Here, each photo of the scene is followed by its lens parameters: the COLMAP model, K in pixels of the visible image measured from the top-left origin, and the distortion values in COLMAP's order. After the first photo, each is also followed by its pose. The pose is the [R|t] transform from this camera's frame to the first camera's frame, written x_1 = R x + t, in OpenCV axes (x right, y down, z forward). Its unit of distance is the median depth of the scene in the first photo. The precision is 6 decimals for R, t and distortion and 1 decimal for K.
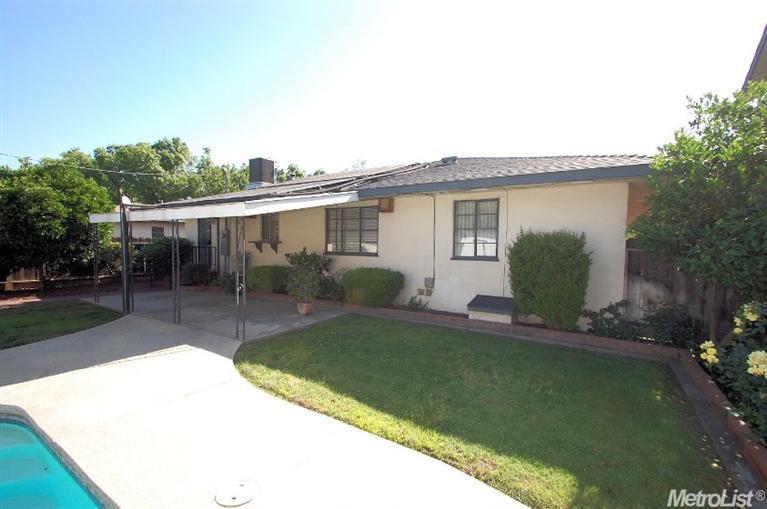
lens RADIAL K [[336.1, 0, 391.3], [0, 336.1, 260.4], [0, 0, 1]] dist [0.014533, -0.015611]
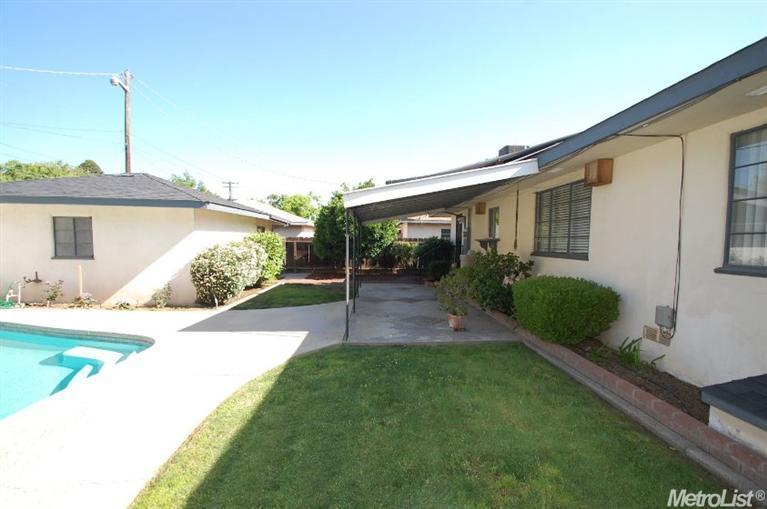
lens RADIAL K [[336.1, 0, 391.3], [0, 336.1, 260.4], [0, 0, 1]] dist [0.014533, -0.015611]
pose [[0.571369, 0.039349, -0.819750, 0.249489], [-0.044610, 0.998862, 0.016853, -0.005793], [0.819480, 0.026940, 0.572474, 0.350340]]
